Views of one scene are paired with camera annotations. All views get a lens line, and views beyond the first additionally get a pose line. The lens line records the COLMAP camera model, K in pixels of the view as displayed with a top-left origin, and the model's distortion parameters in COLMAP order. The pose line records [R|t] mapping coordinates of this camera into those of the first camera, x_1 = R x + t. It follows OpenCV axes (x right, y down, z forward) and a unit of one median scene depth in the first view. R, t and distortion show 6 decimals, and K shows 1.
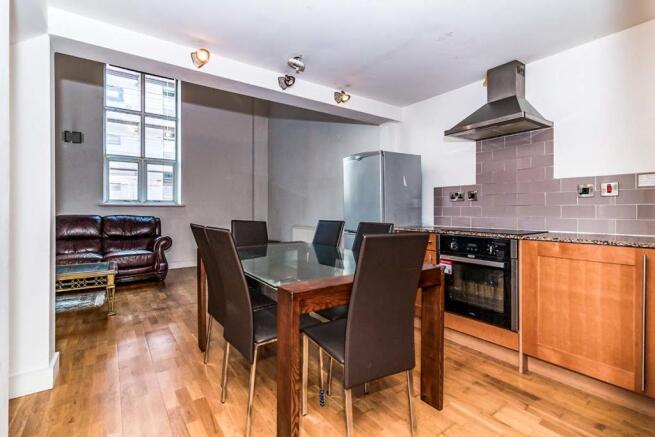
lens RADIAL K [[311.3, 0, 327.3], [0, 311.3, 207.9], [0, 0, 1]] dist [-0.001225, 0.000130]
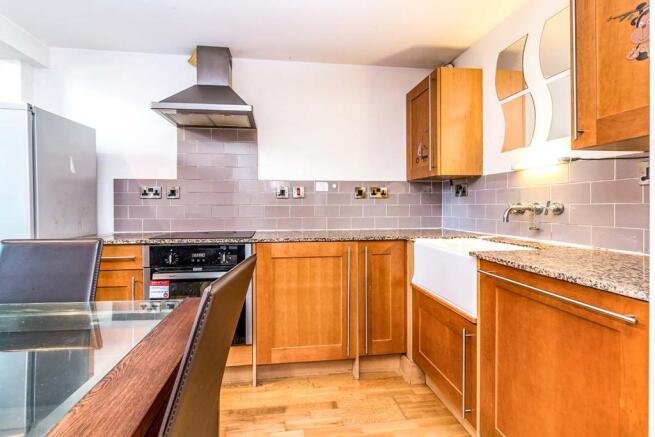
lens RADIAL K [[311.3, 0, 327.3], [0, 311.3, 207.9], [0, 0, 1]] dist [-0.001225, 0.000130]
pose [[0.468239, -0.001172, 0.883601, -0.079325], [-0.005727, 0.999974, 0.004361, -0.006138], [-0.883583, -0.007102, 0.468220, 0.327787]]
